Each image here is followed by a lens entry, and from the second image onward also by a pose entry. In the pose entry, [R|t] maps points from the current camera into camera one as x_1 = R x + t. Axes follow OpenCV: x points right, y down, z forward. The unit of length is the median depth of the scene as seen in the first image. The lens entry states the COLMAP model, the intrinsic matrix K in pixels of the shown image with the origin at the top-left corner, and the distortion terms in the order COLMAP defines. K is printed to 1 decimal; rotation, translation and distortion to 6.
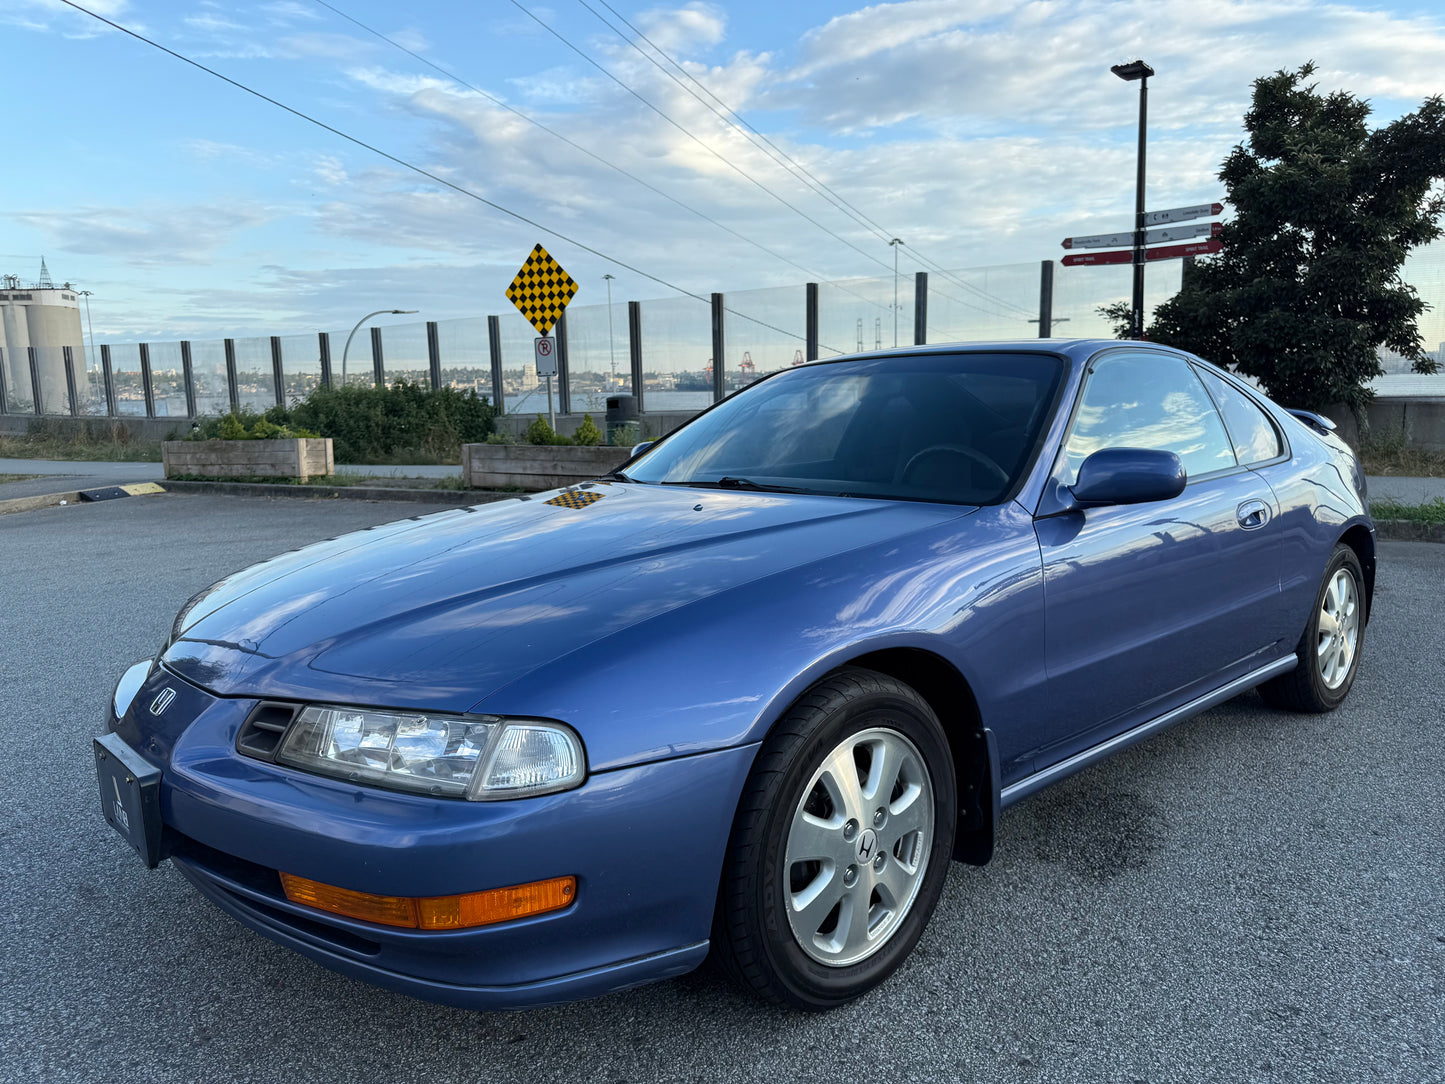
lens RADIAL K [[1036.4, 0, 740.6], [0, 1036.4, 567.4], [0, 0, 1]] dist [-0.005056, -0.016753]
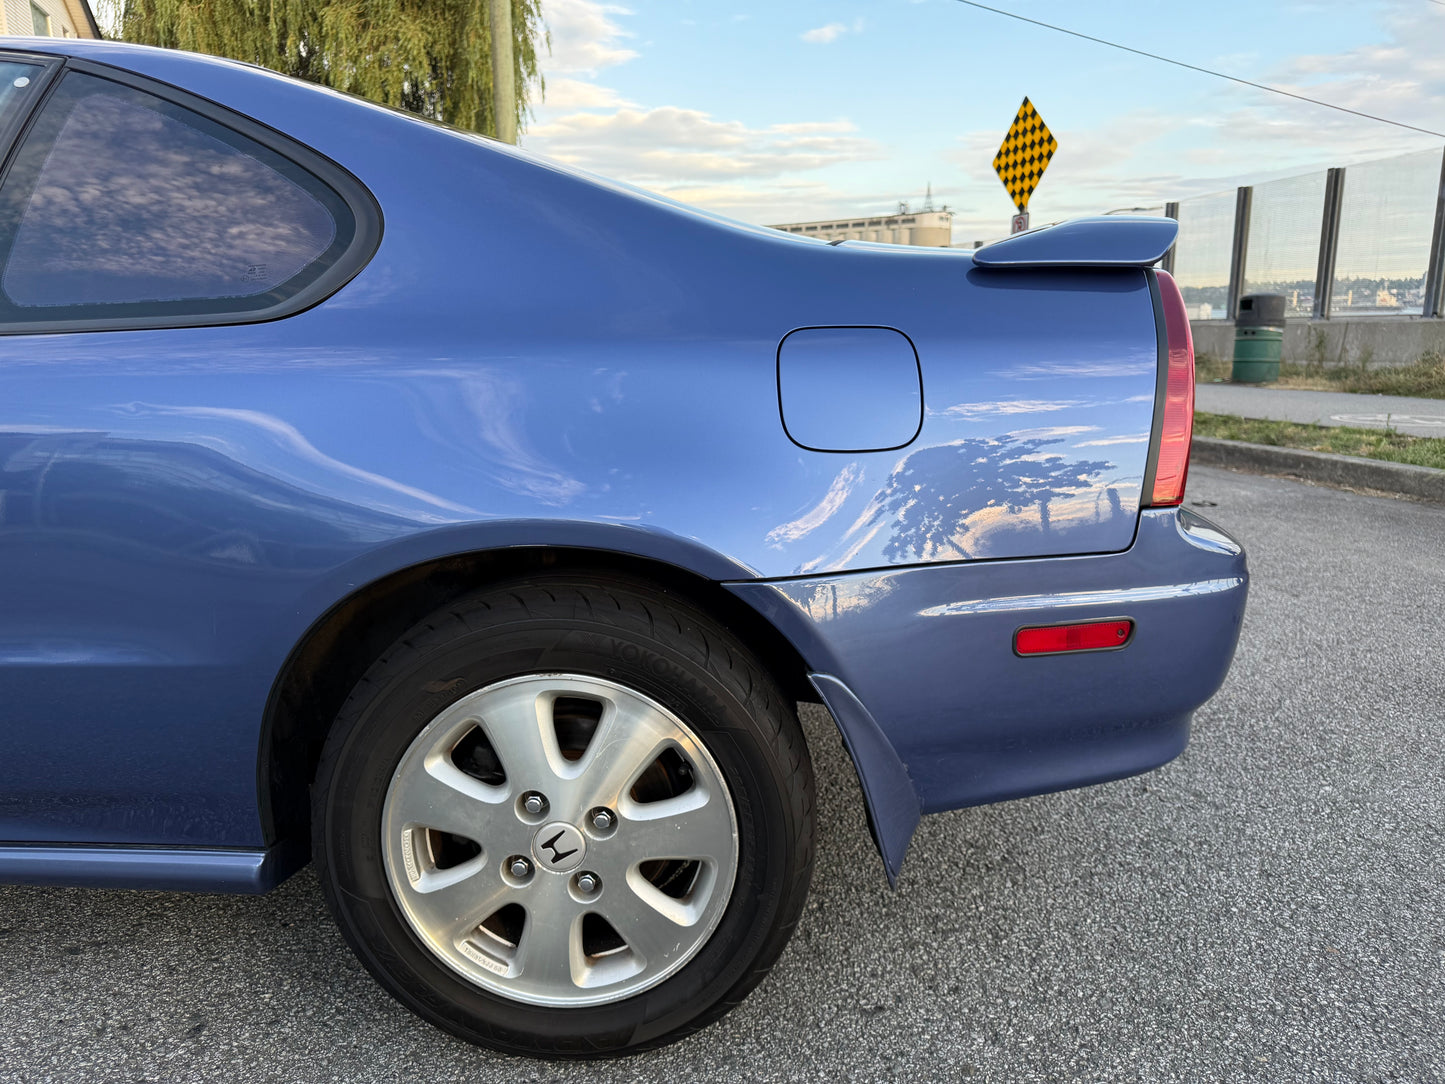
lens RADIAL K [[1036.4, 0, 734.3], [0, 1036.4, 555.0], [0, 0, 1]] dist [-0.005056, -0.016753]
pose [[0.707327, 0.156903, -0.689254, 0.260027], [-0.108354, 0.987598, 0.113624, -0.022515], [0.698533, -0.005686, 0.715555, 0.250490]]
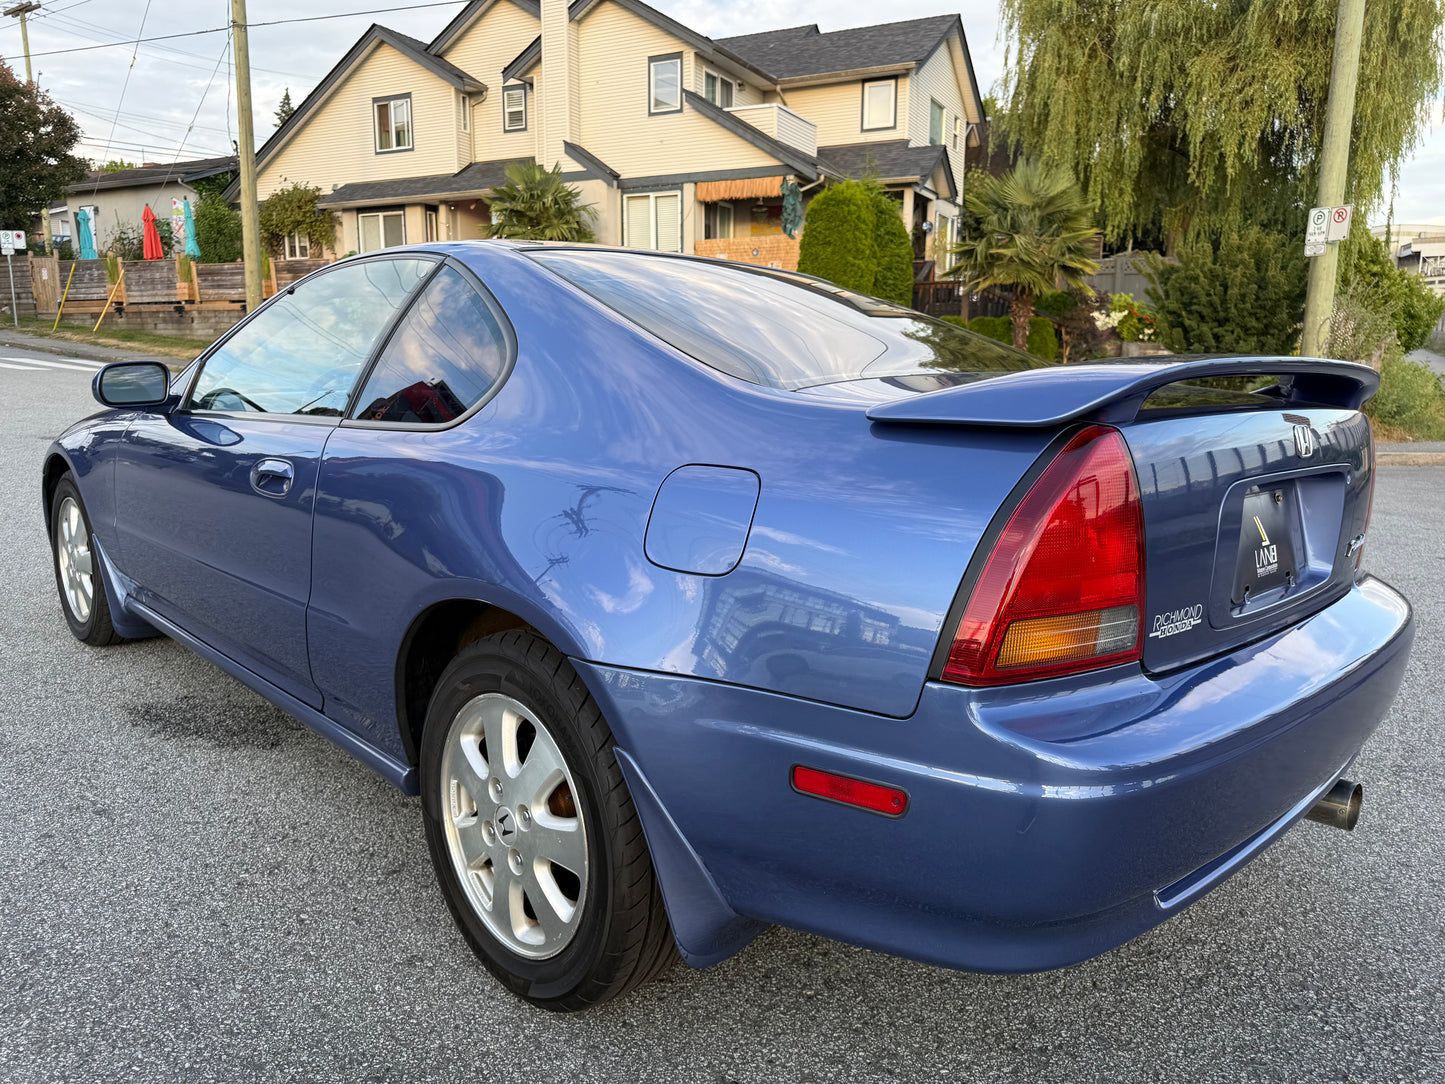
lens RADIAL K [[1036.4, 0, 718.8], [0, 1036.4, 553.1], [0, 0, 1]] dist [-0.005056, -0.016753]
pose [[-0.005199, 0.187889, -0.982177, 0.312856], [-0.165725, 0.968446, 0.186139, -0.047240], [0.986158, 0.163739, 0.026103, 0.333026]]
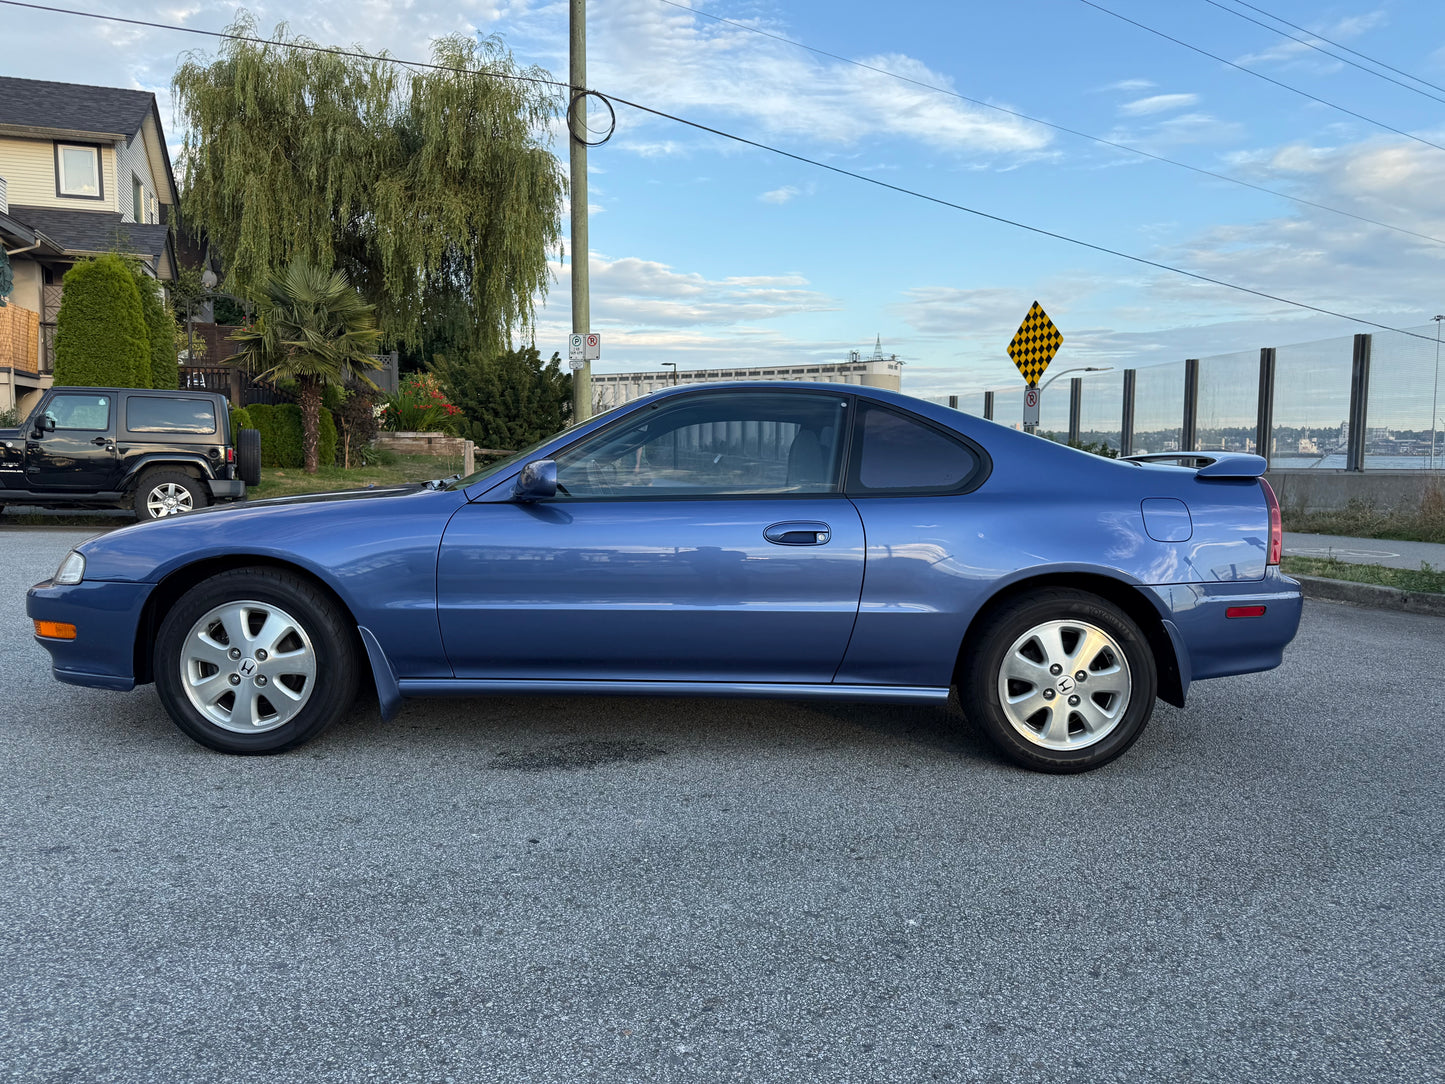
lens RADIAL K [[1036.4, 0, 719.9], [0, 1036.4, 551.5], [0, 0, 1]] dist [-0.005056, -0.016753]
pose [[0.732240, 0.076680, -0.676716, 0.300013], [-0.123469, 0.992122, -0.021180, 0.002040], [0.669761, 0.099062, 0.735939, 0.034890]]
